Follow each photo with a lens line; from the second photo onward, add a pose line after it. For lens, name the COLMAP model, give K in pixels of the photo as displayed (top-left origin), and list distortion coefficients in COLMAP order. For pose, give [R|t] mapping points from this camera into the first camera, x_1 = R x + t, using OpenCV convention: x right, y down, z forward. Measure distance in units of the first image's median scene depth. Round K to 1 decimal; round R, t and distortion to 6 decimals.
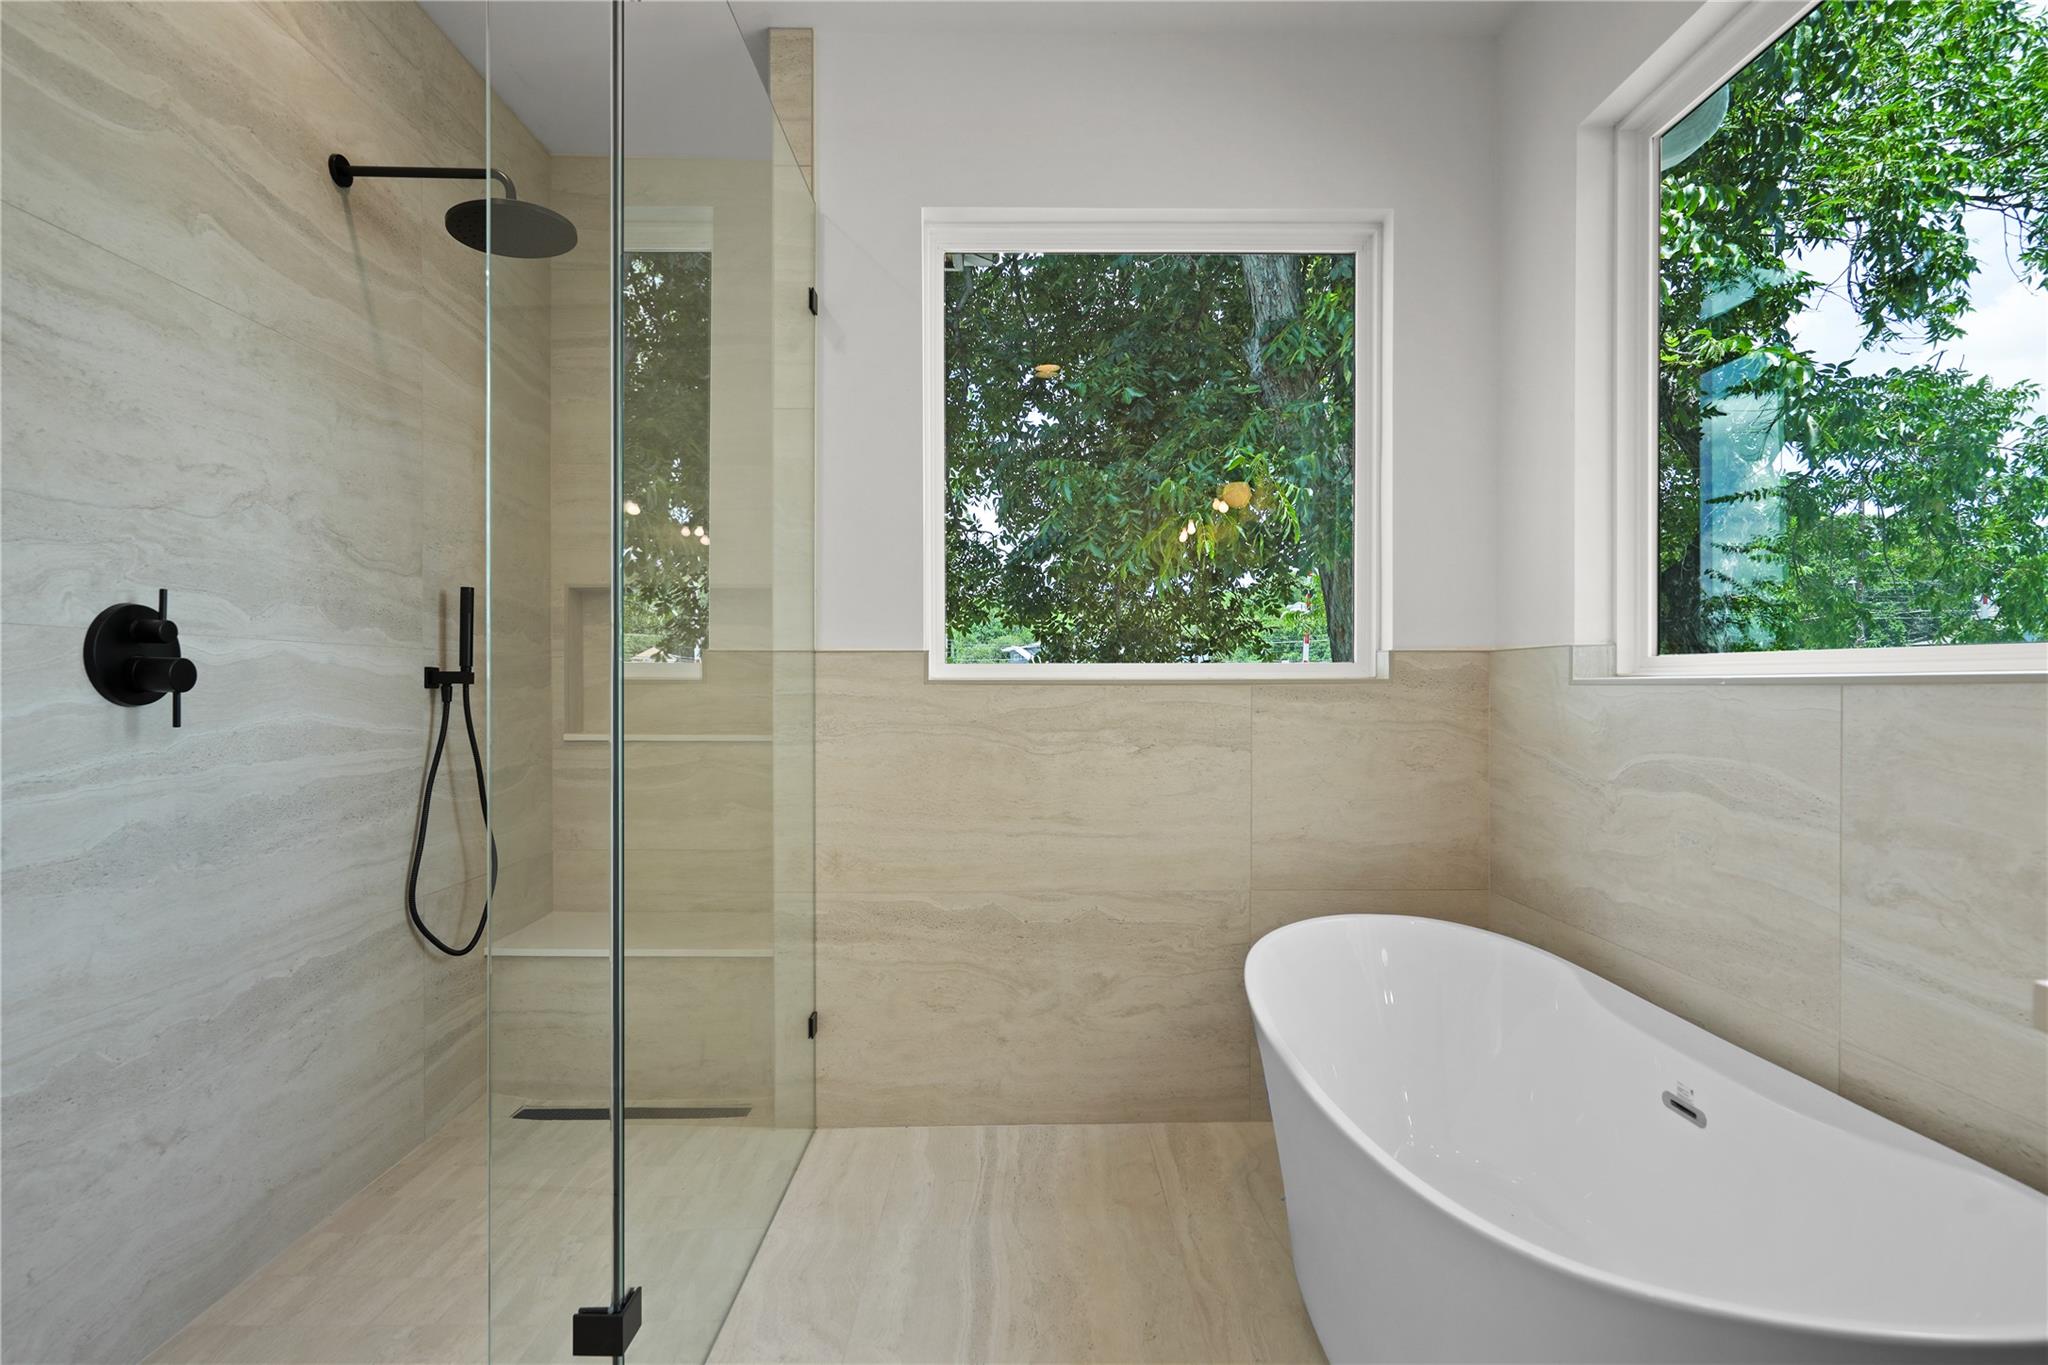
lens RADIAL K [[1000.6, 0, 1021.9], [0, 1000.6, 696.2], [0, 0, 1]] dist [0.002458, 0.000678]
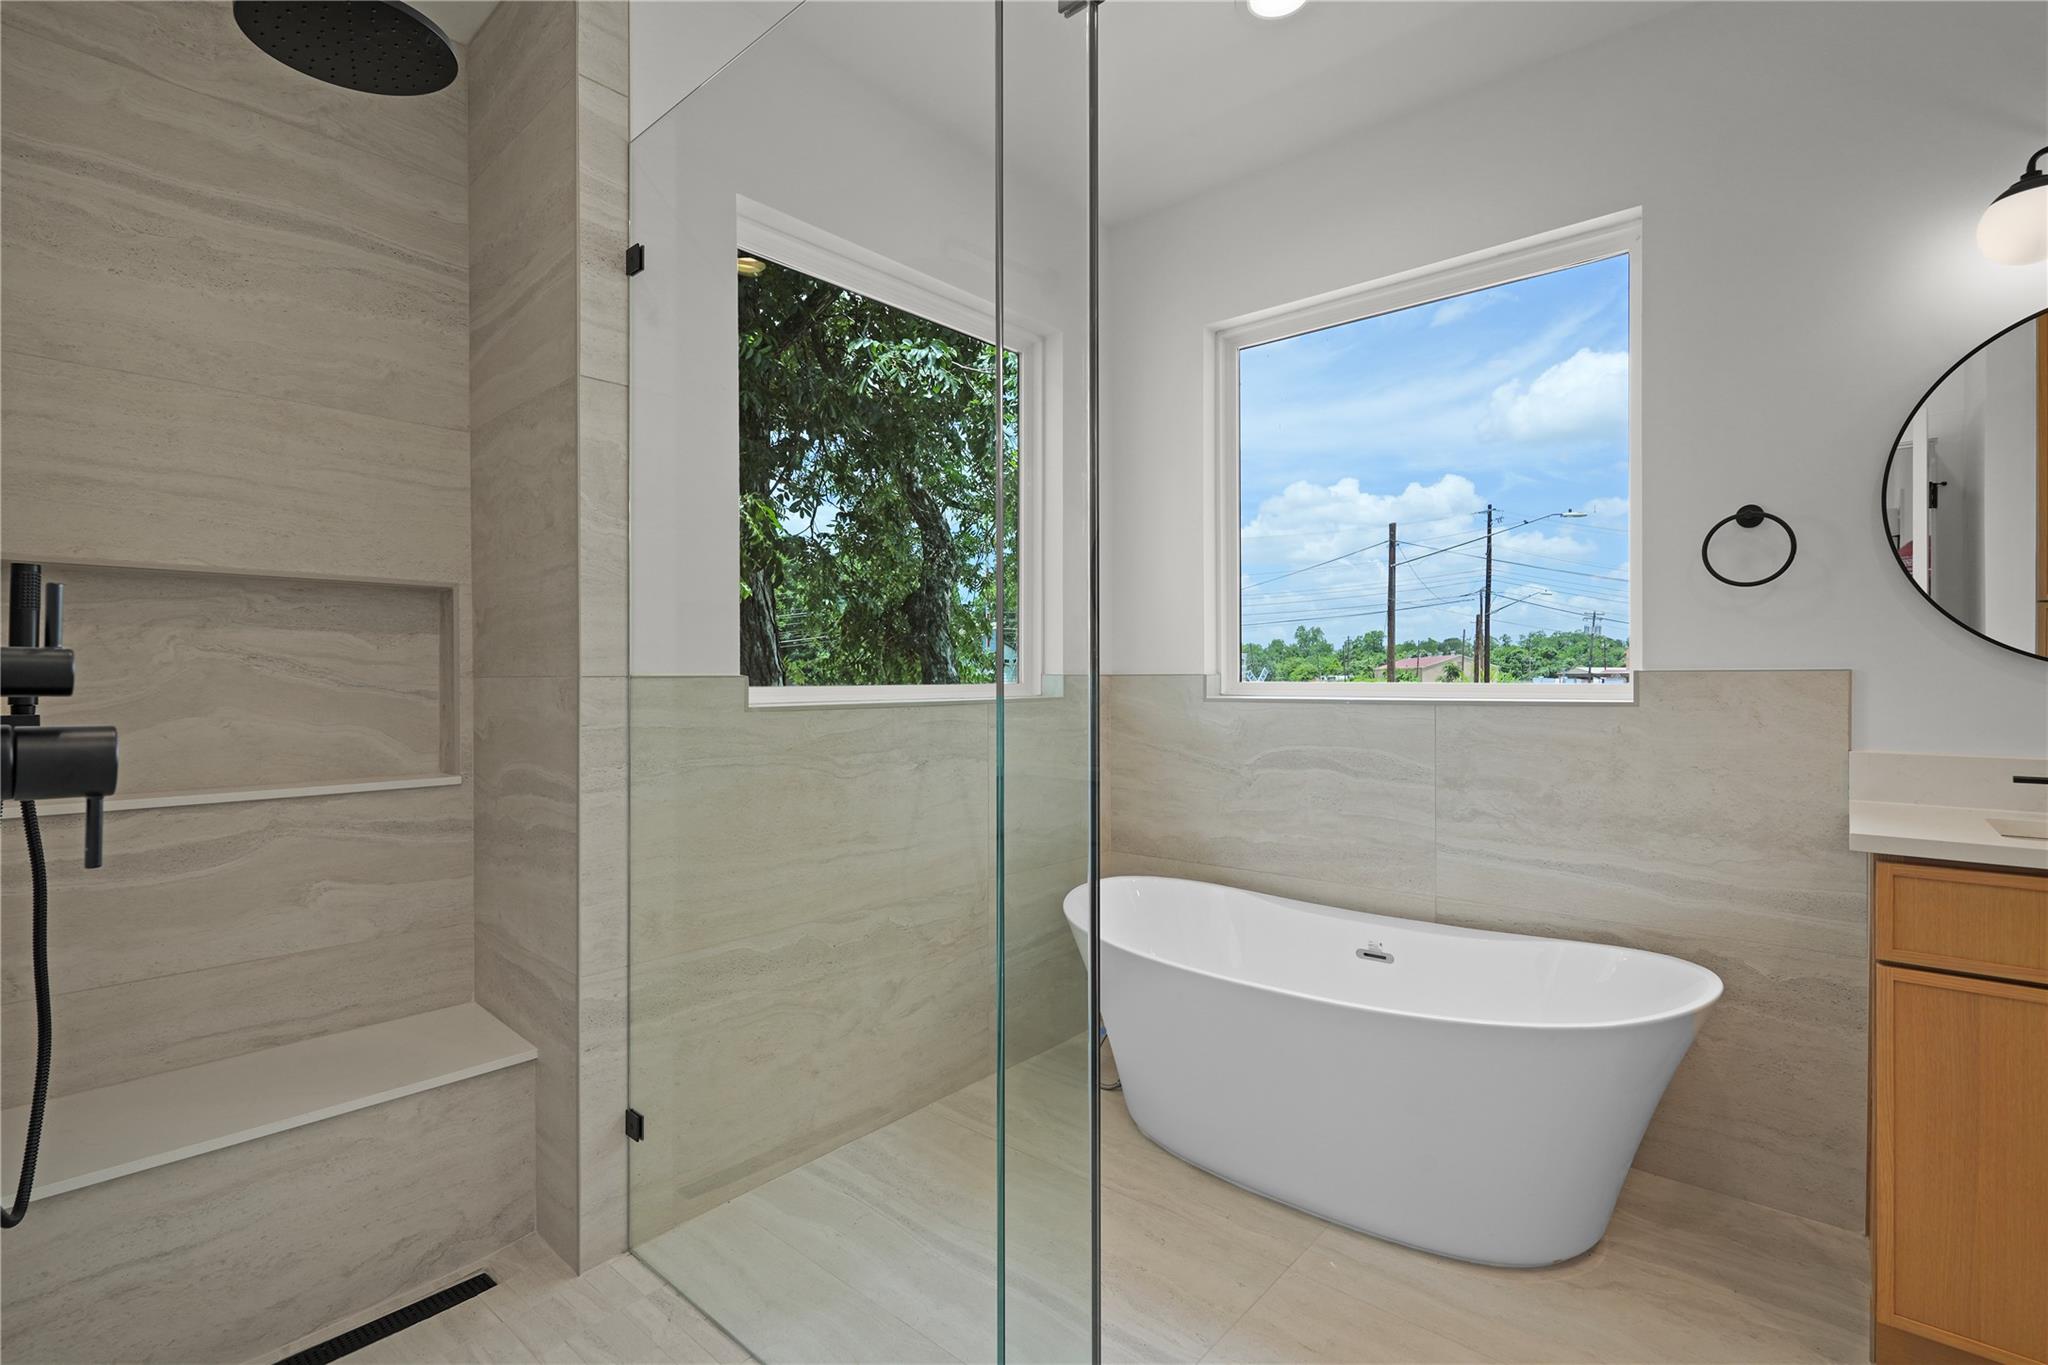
lens RADIAL K [[936.9, 0, 1021.2], [0, 936.9, 682.7], [0, 0, 1]] dist [-0.001550, -0.000382]
pose [[0.672434, -0.006551, 0.740129, -0.568122], [0.012688, 0.999916, -0.002677, -0.033550], [-0.740049, 0.011191, 0.672460, 0.232737]]
